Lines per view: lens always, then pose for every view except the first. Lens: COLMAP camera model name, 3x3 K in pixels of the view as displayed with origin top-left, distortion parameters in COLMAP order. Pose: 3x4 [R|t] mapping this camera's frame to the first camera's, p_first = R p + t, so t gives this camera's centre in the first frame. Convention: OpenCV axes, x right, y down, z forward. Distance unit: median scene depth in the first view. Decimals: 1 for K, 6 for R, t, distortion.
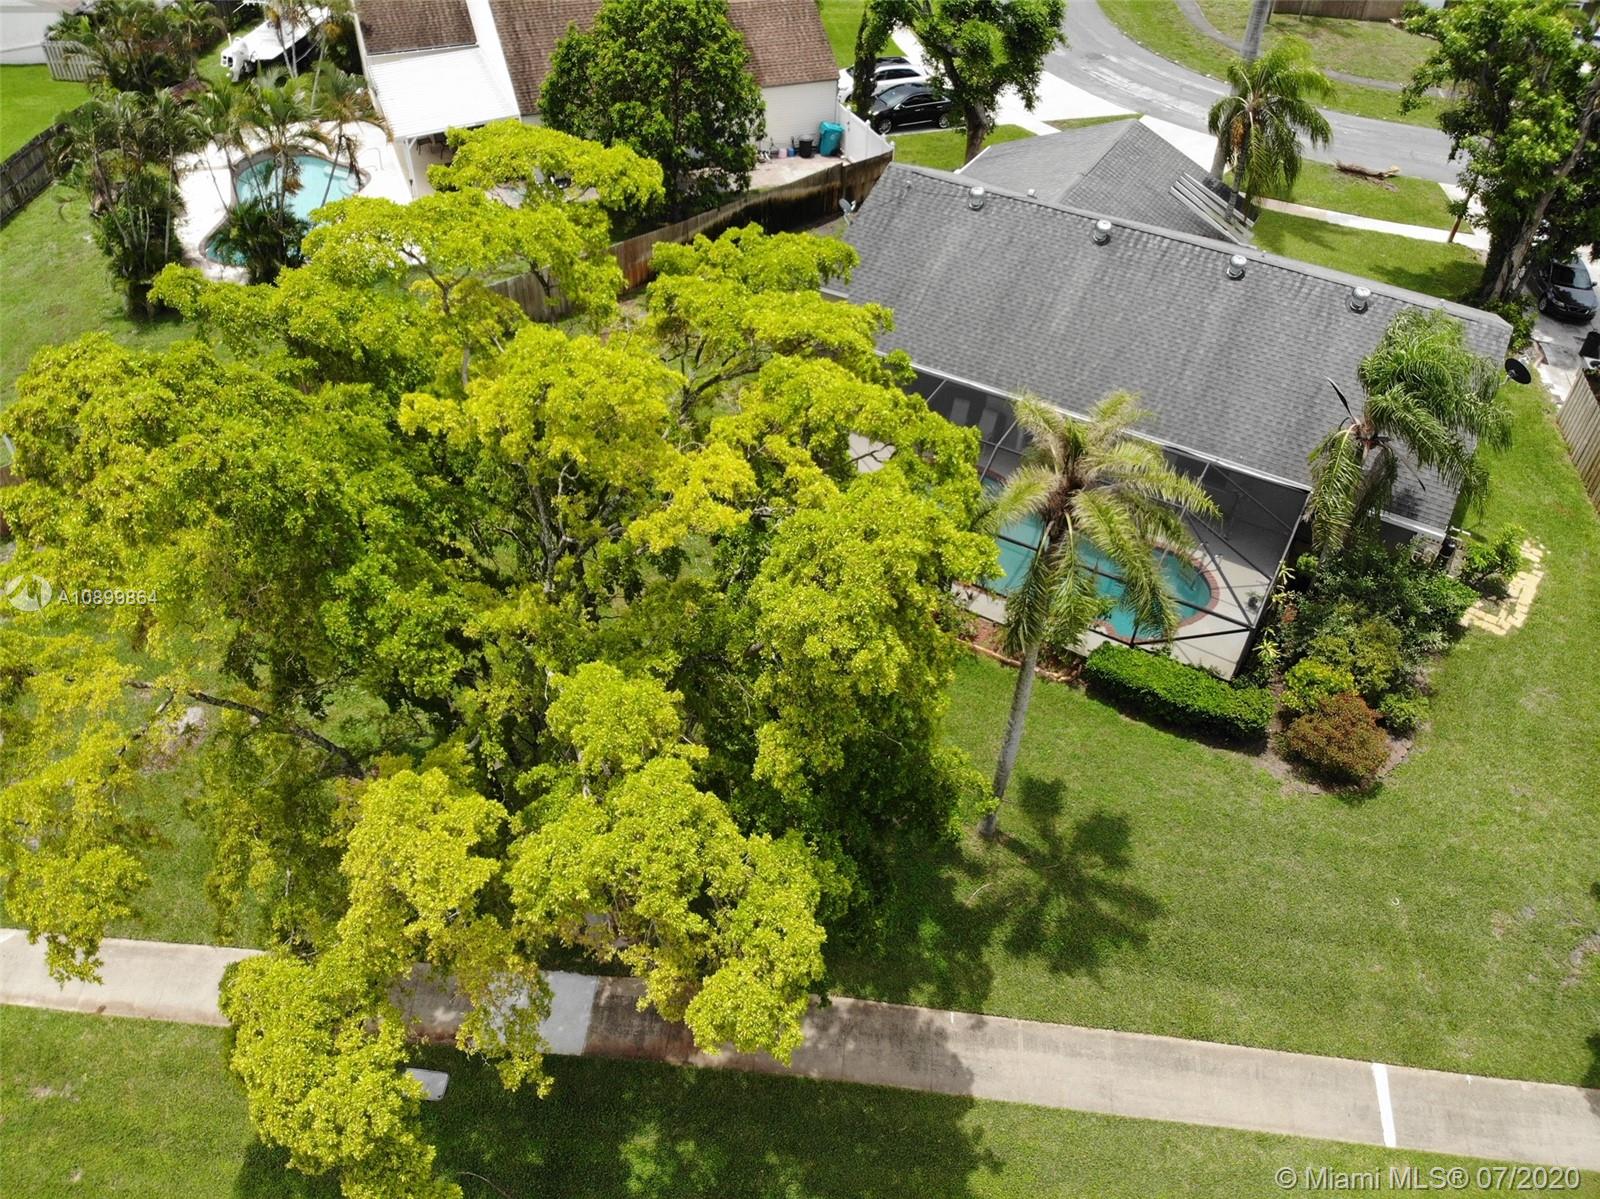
lens RADIAL K [[1174.6, 0, 801.7], [0, 1174.6, 590.4], [0, 0, 1]] dist [0.072843, -0.193110]
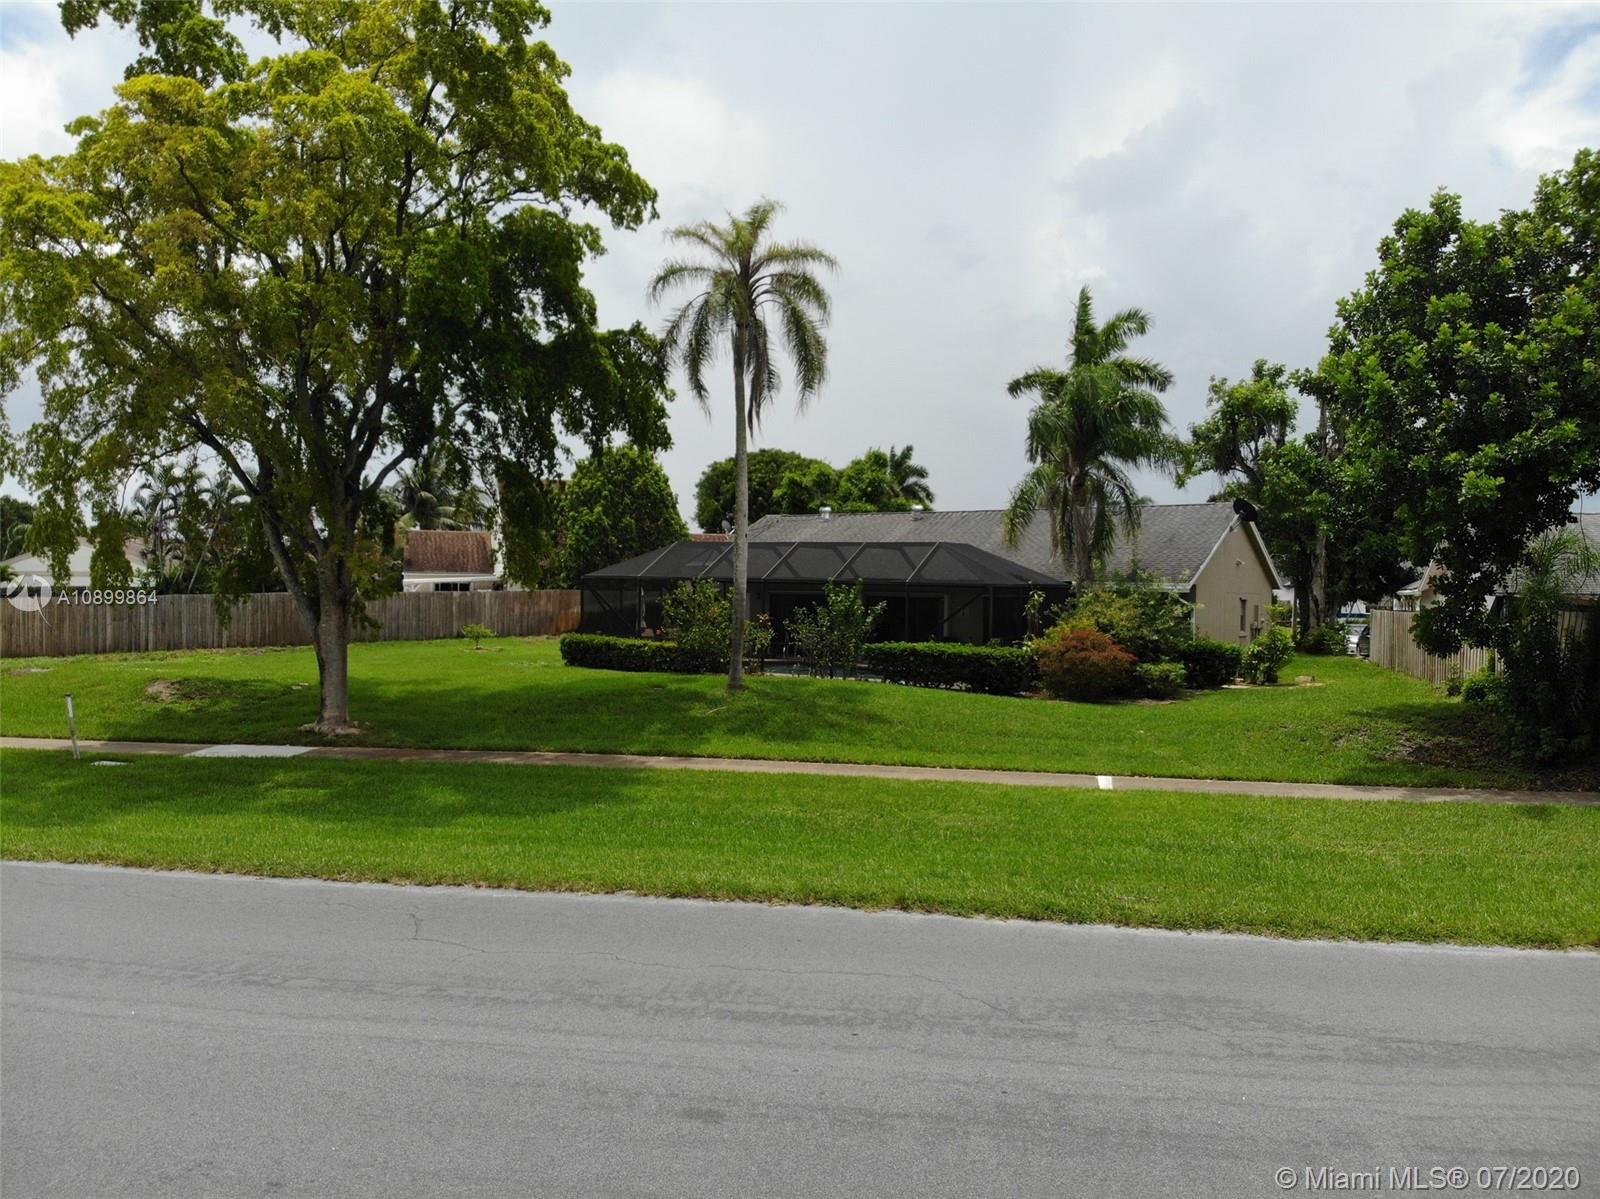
lens RADIAL K [[1169.4, 0, 791.5], [0, 1169.4, 587.6], [0, 0, 1]] dist [0.091414, -0.278040]
pose [[0.997753, -0.014860, -0.065334, 0.256576], [-0.033165, 0.737733, -0.674278, 0.772403], [0.058218, 0.674930, 0.735582, 0.167267]]
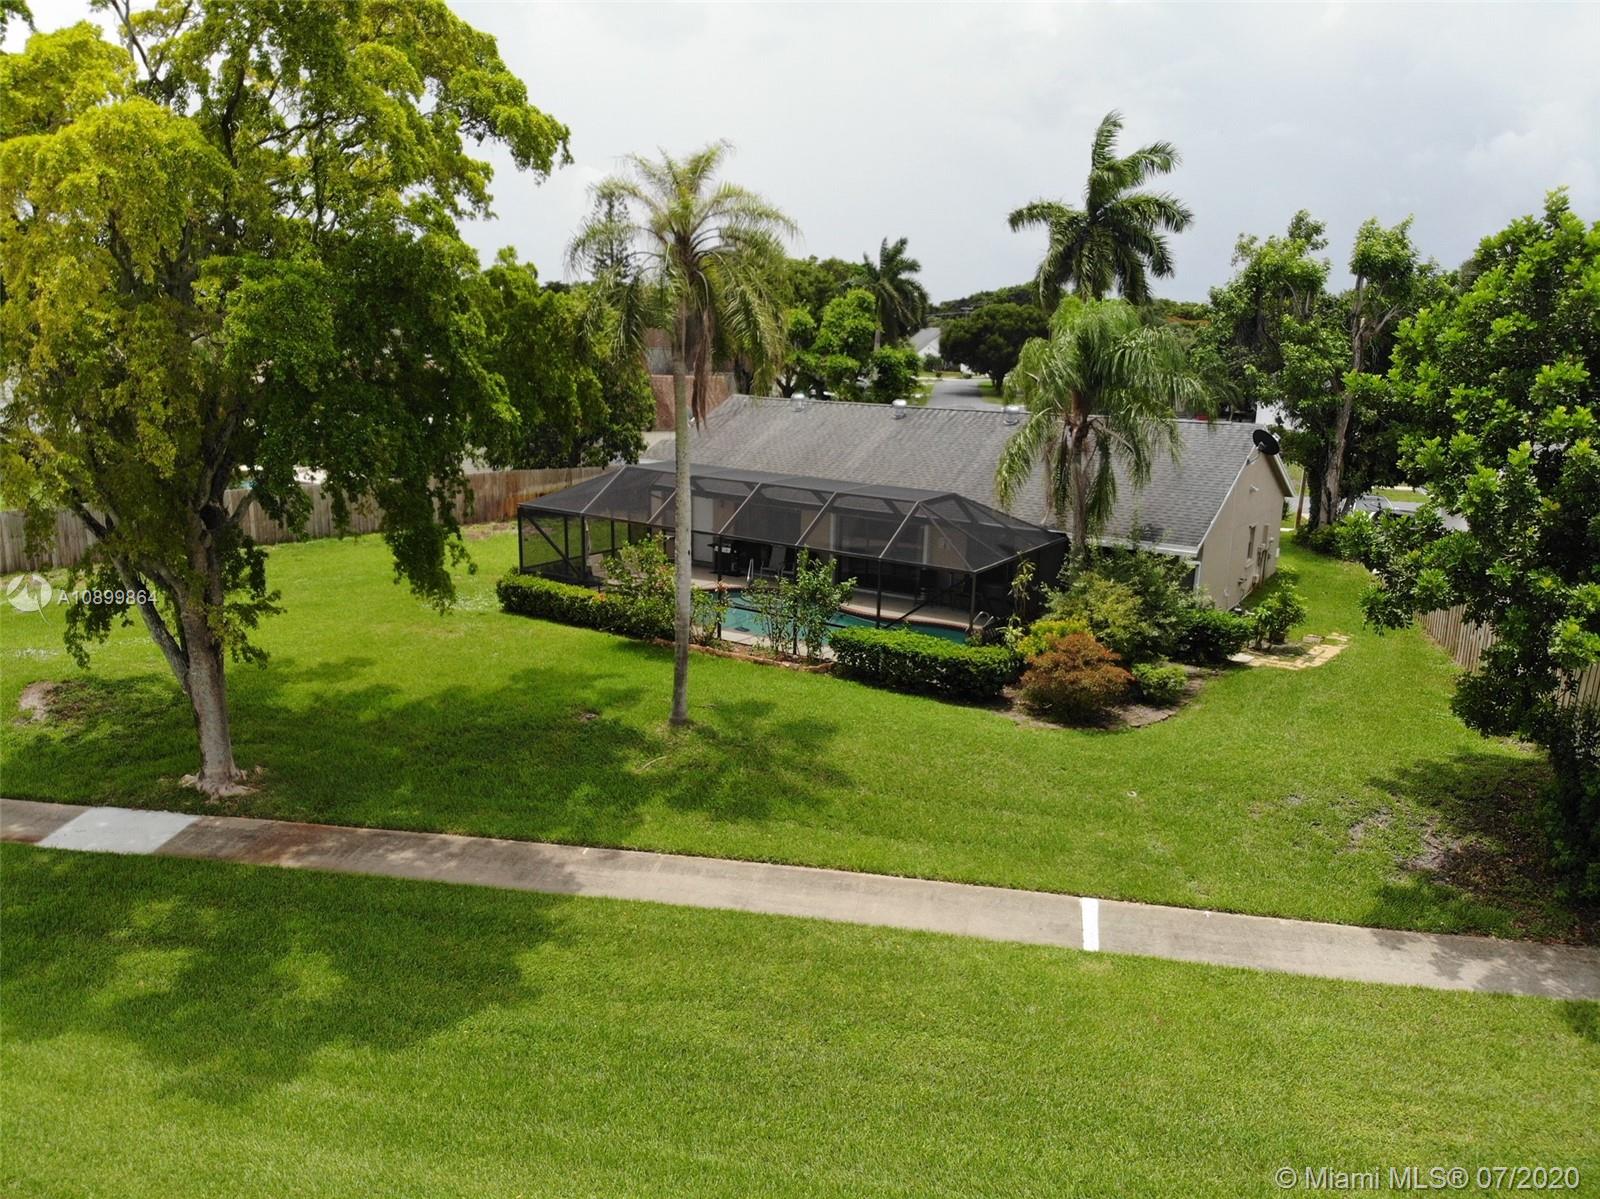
lens RADIAL K [[1169.7, 0, 796.0], [0, 1169.7, 593.9], [0, 0, 1]] dist [0.066991, -0.187070]
pose [[0.998563, 0.005327, -0.053324, 0.276079], [-0.031202, 0.866792, -0.497693, 0.525985], [0.043570, 0.498641, 0.865713, 0.151541]]
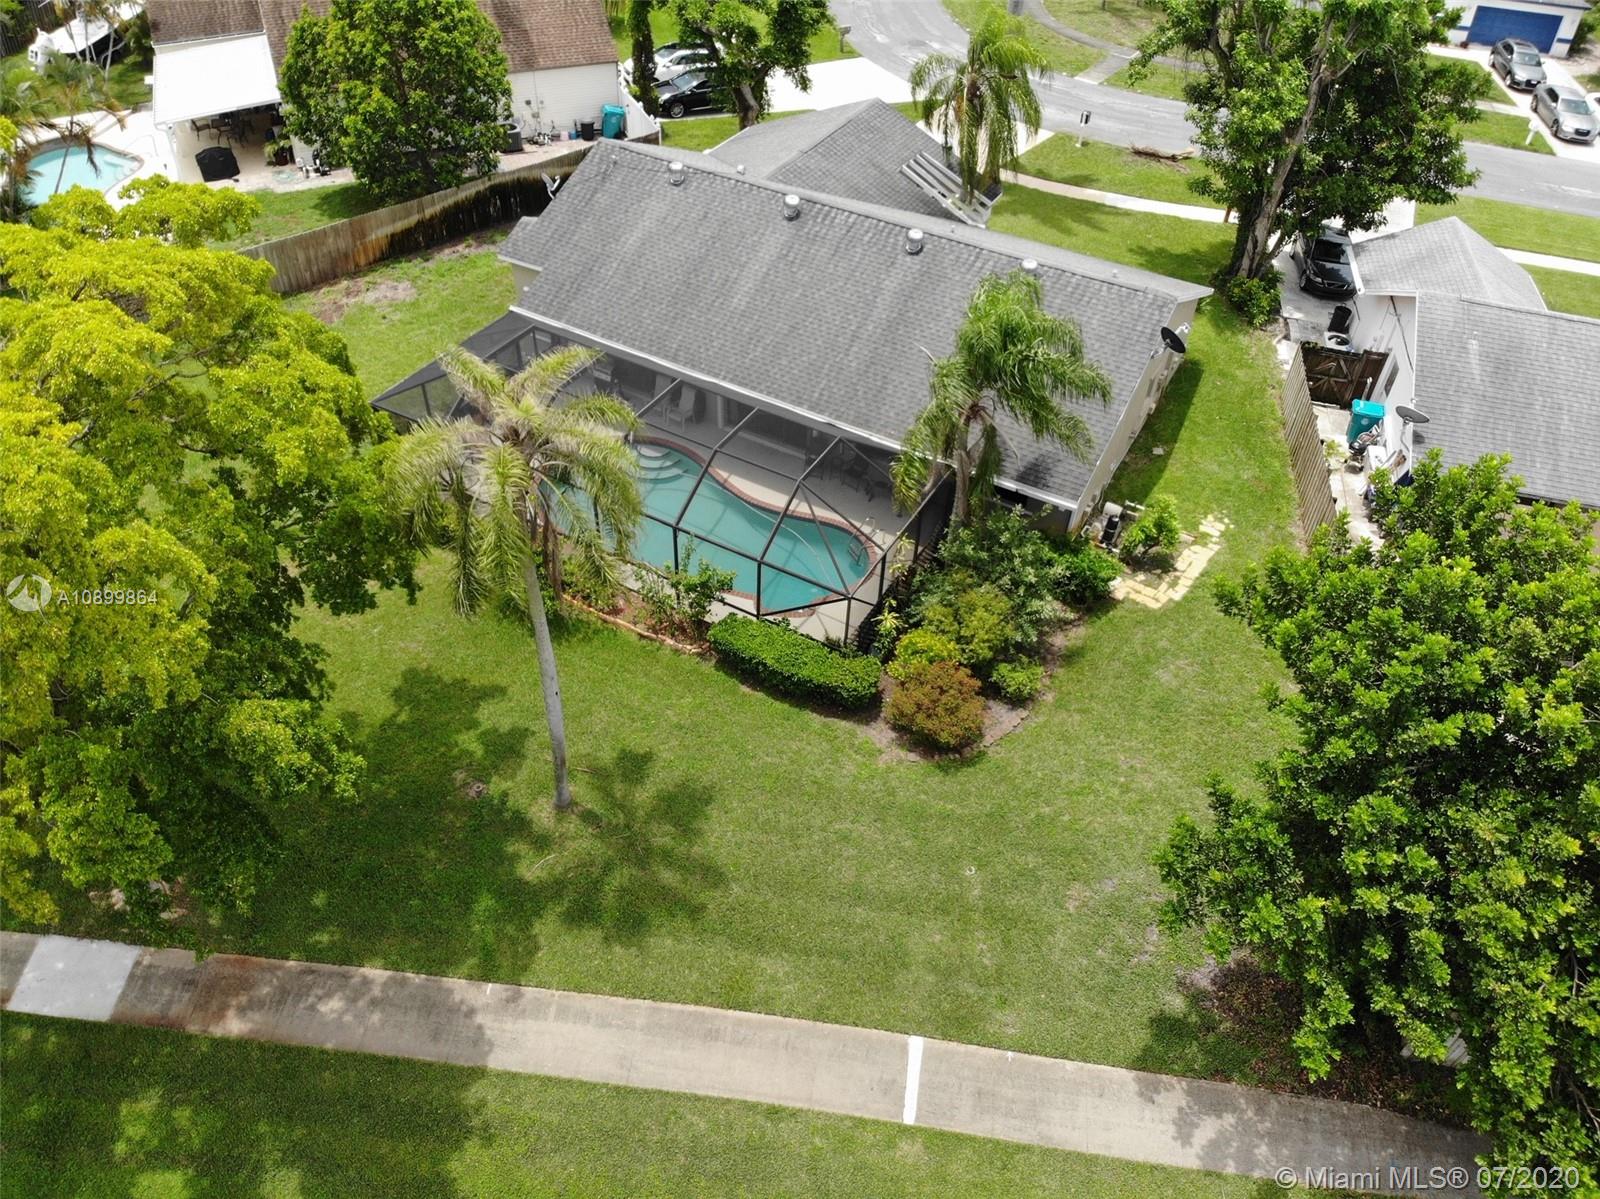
lens RADIAL K [[1176.2, 0, 802.7], [0, 1176.2, 588.5], [0, 0, 1]] dist [0.071445, -0.184282]
pose [[0.999929, -0.003406, 0.011458, 0.321850], [0.003452, 0.999986, -0.004071, 0.027659], [-0.011444, 0.004111, 0.999926, 0.008105]]
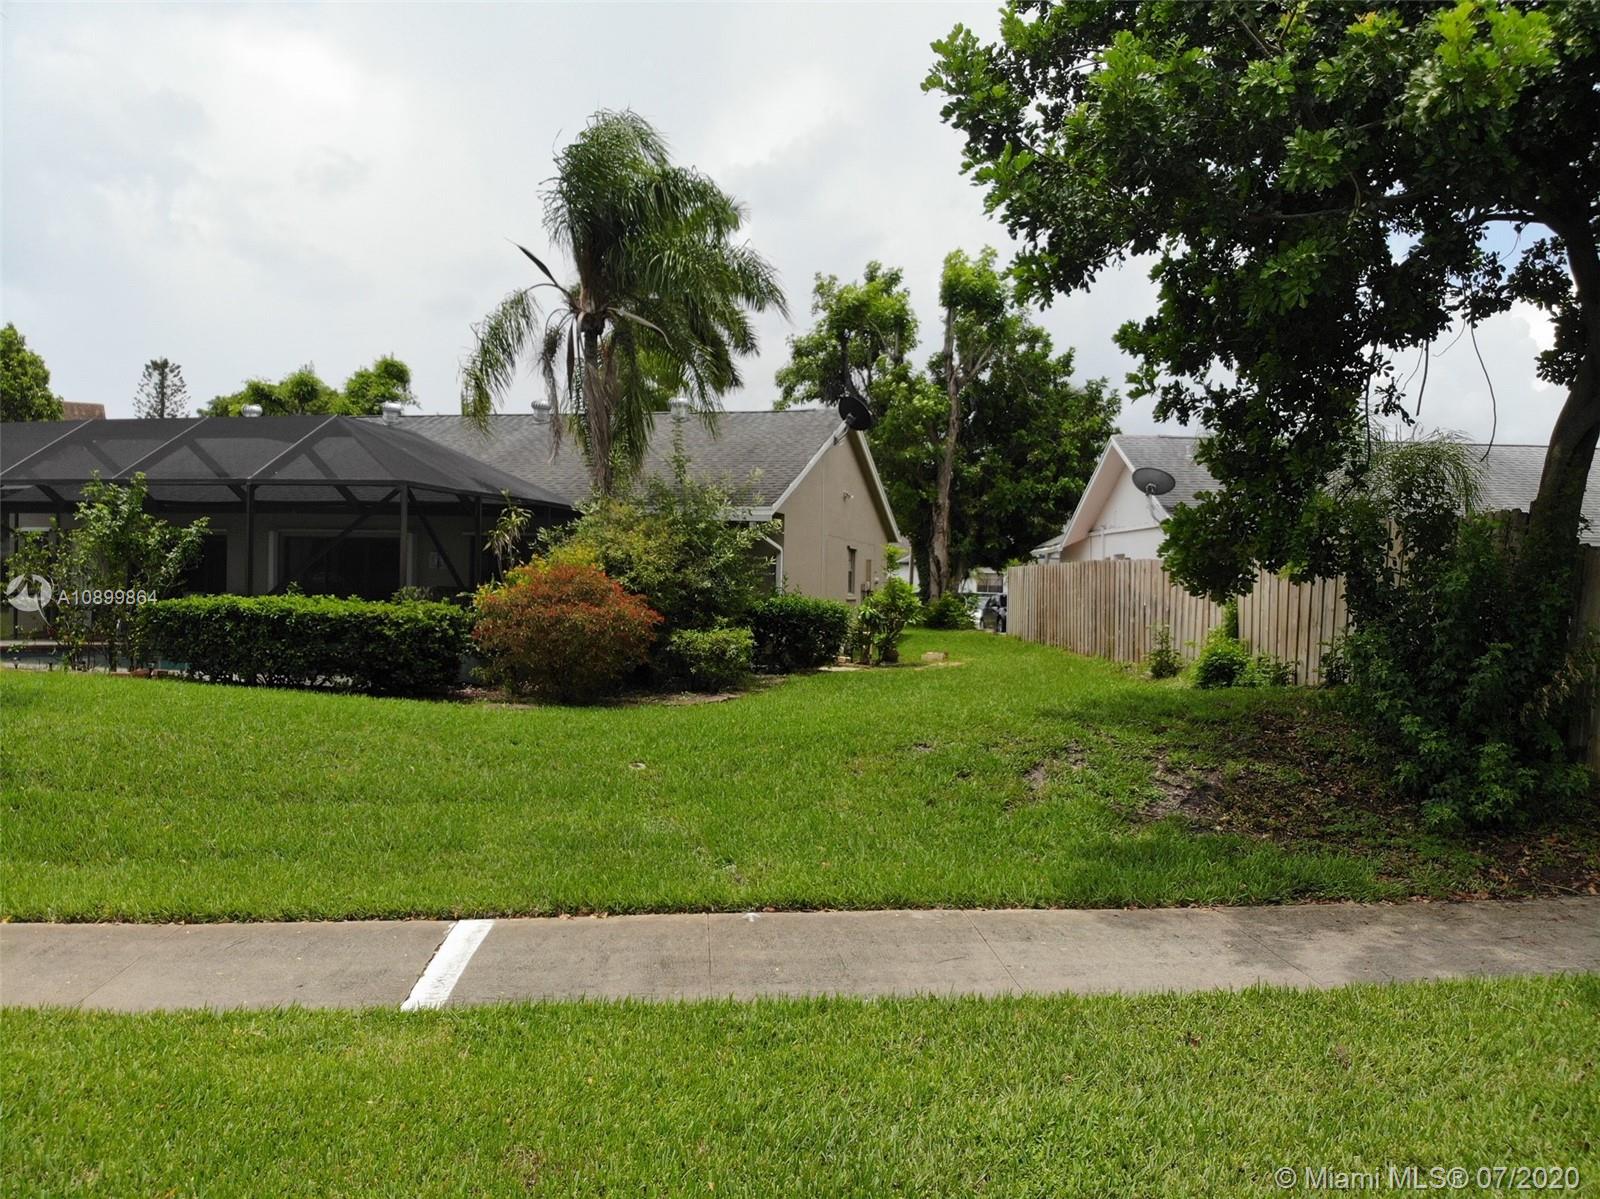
lens RADIAL K [[1150.6, 0, 790.6], [0, 1150.6, 577.3], [0, 0, 1]] dist [0.219704, -0.446358]
pose [[0.970436, -0.010270, 0.241139, 0.414678], [0.170769, 0.735255, -0.655925, 0.470968], [-0.170563, 0.677713, 0.715272, 0.566007]]
